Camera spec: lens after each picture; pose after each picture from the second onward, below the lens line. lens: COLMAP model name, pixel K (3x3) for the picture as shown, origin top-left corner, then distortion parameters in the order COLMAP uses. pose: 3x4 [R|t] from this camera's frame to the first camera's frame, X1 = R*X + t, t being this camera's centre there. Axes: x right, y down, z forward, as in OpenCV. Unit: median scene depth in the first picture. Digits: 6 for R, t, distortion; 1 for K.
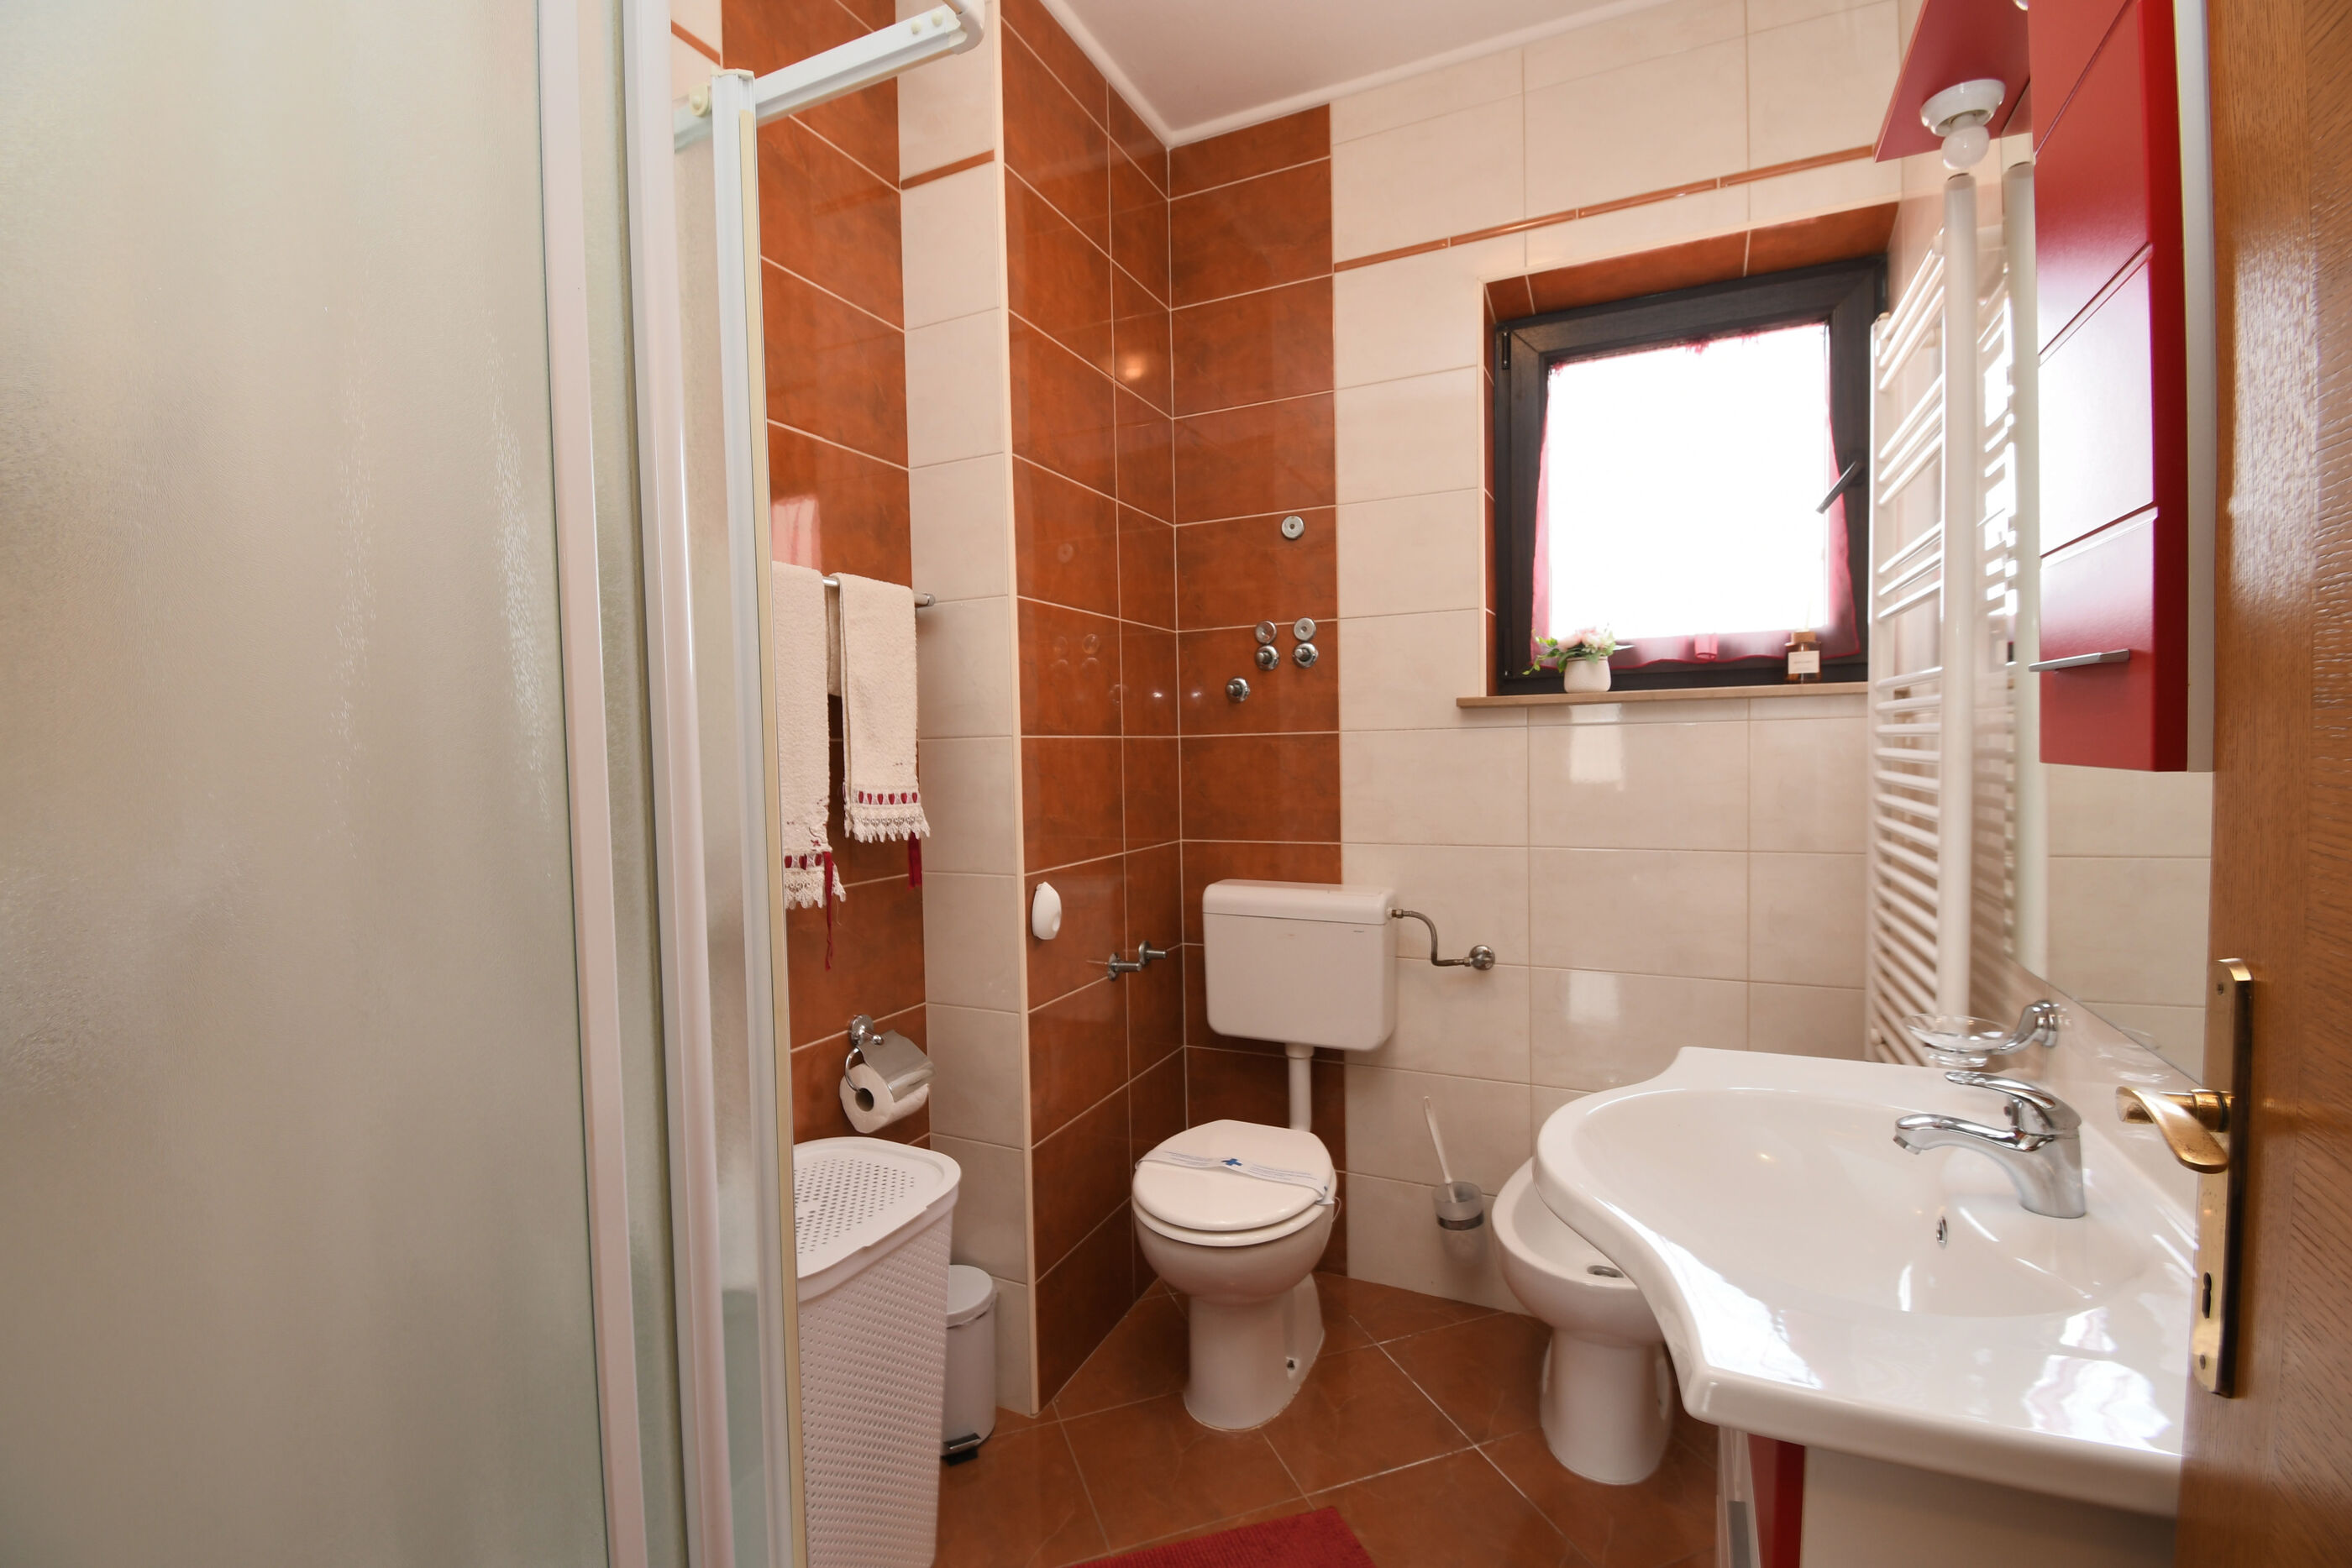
lens RADIAL K [[1034.4, 0, 1177.3], [0, 1034.4, 778.1], [0, 0, 1]] dist [0.012469, -0.019103]
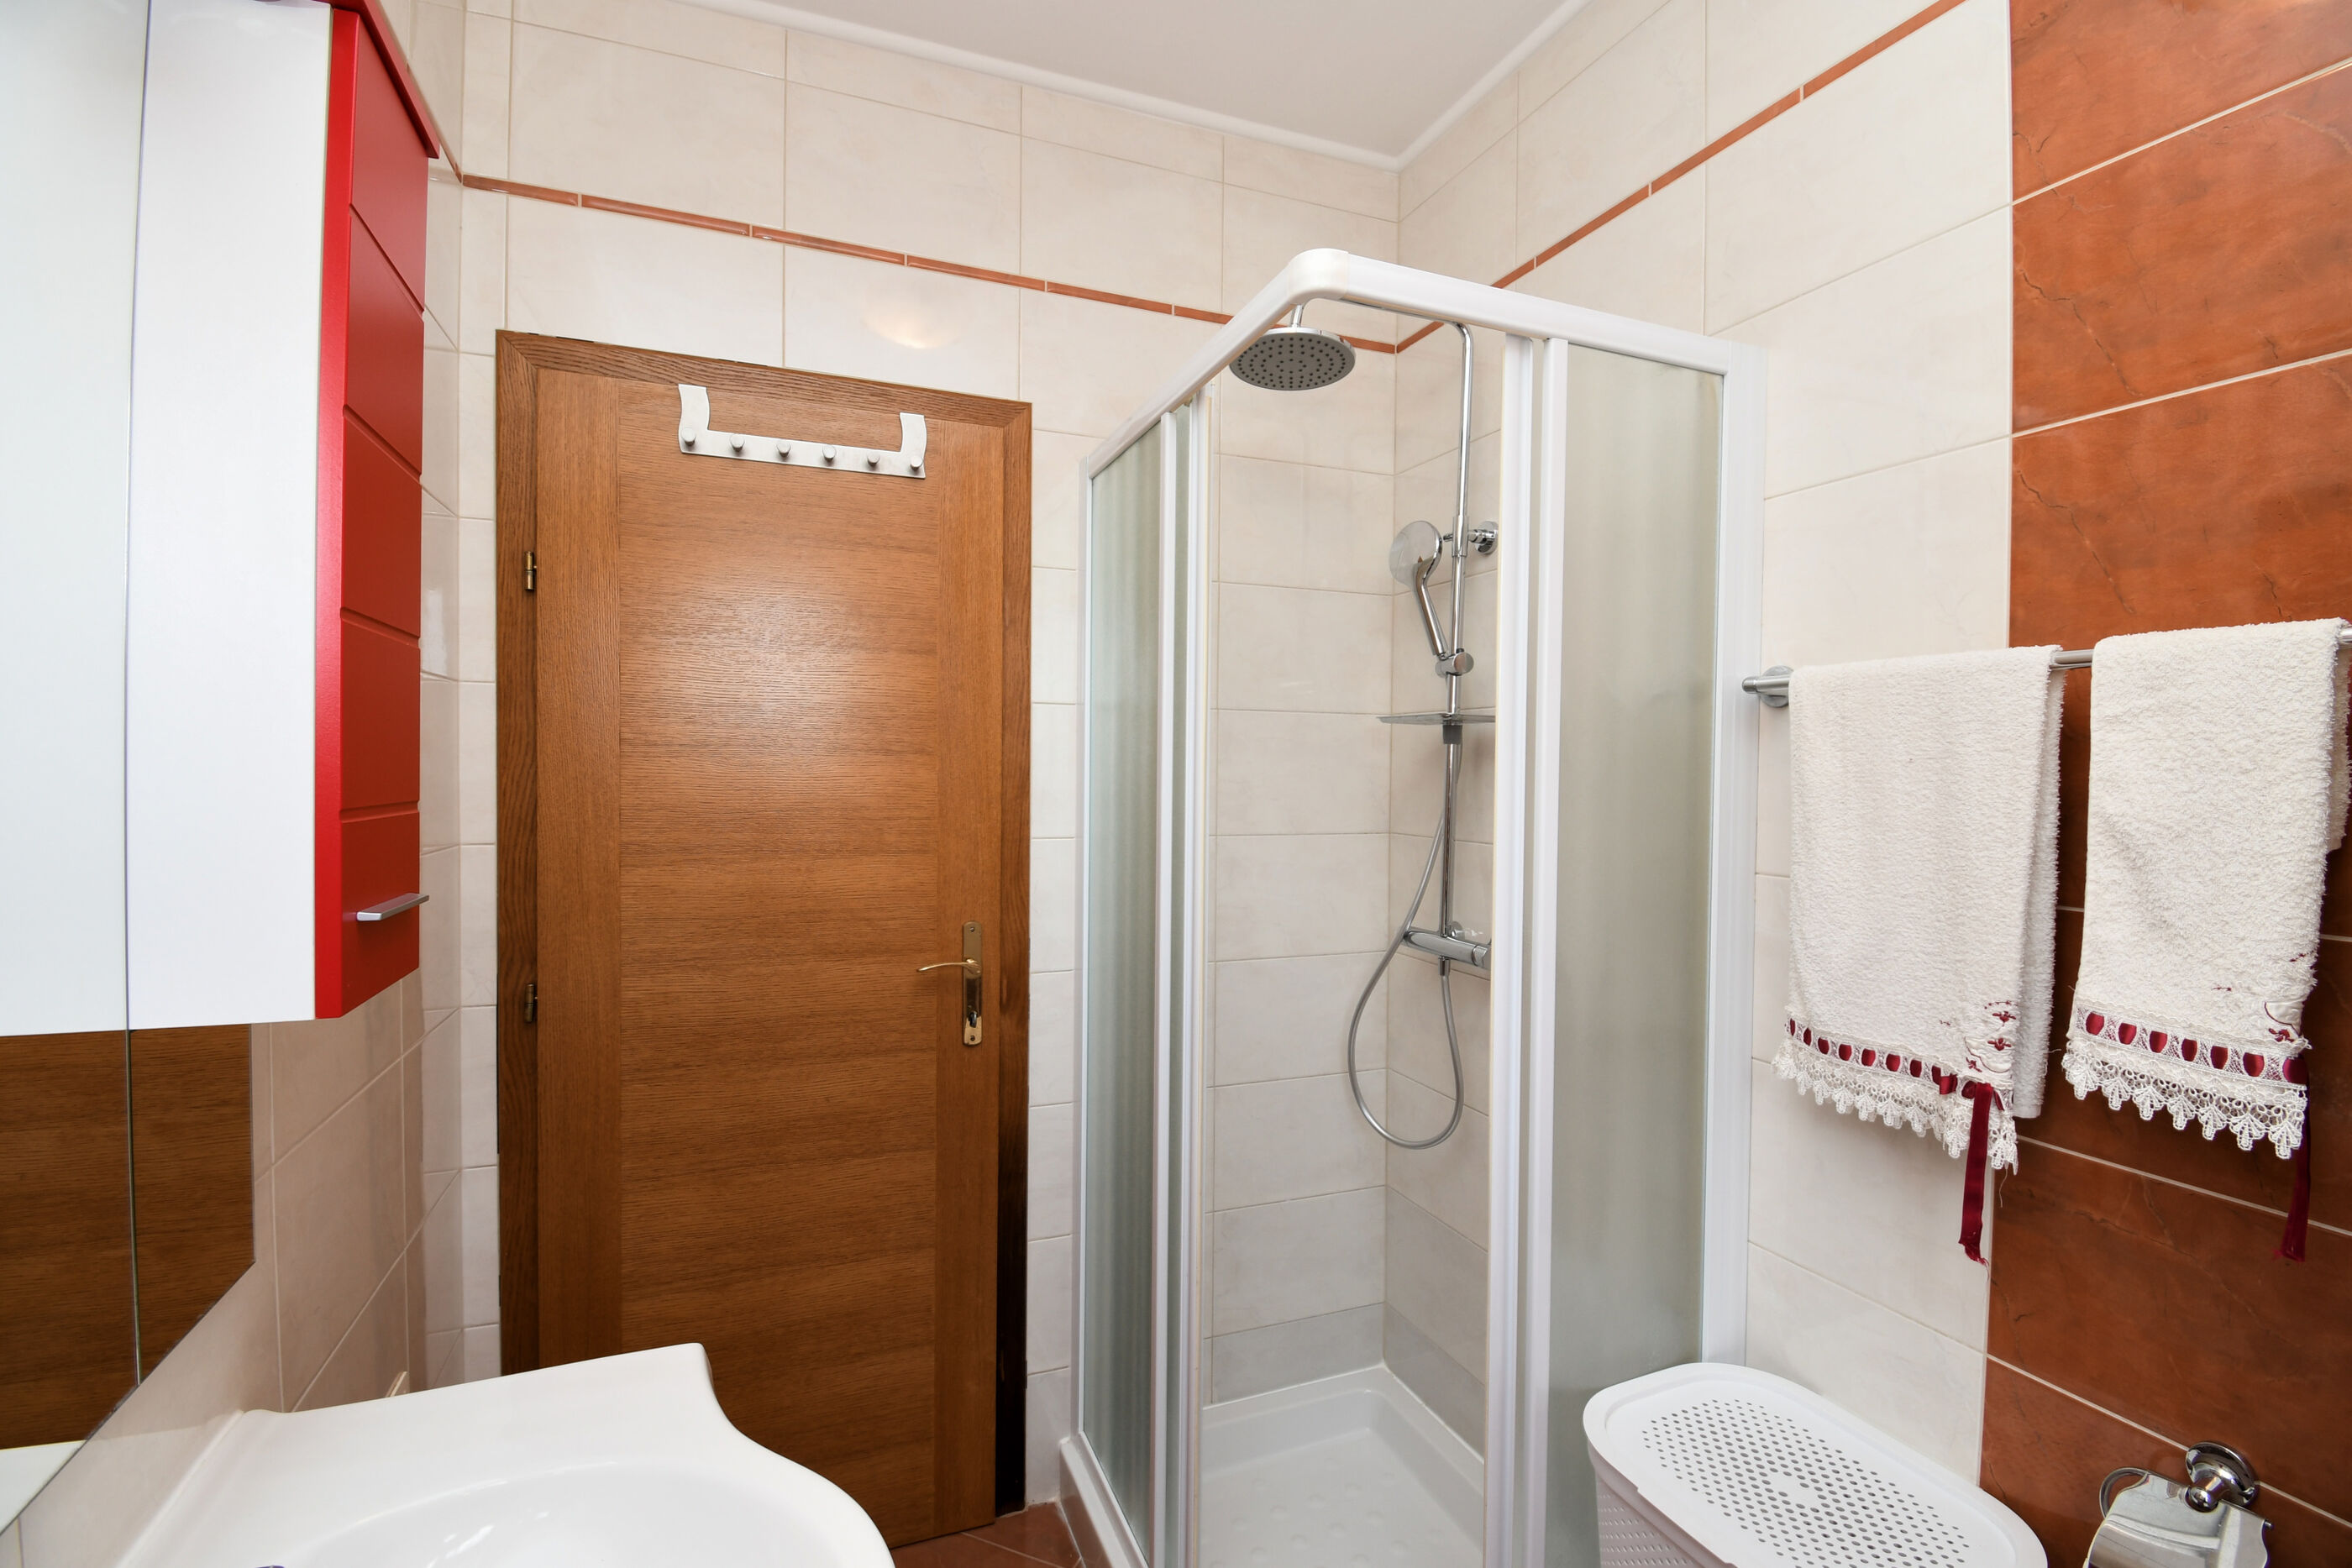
lens RADIAL K [[1034.4, 0, 1174.0], [0, 1034.4, 779.6], [0, 0, 1]] dist [0.012469, -0.019103]
pose [[-0.672134, 0.032853, -0.739701, 0.450106], [-0.016239, 0.998121, 0.059086, -0.140990], [0.740252, 0.051725, -0.670337, 0.983367]]
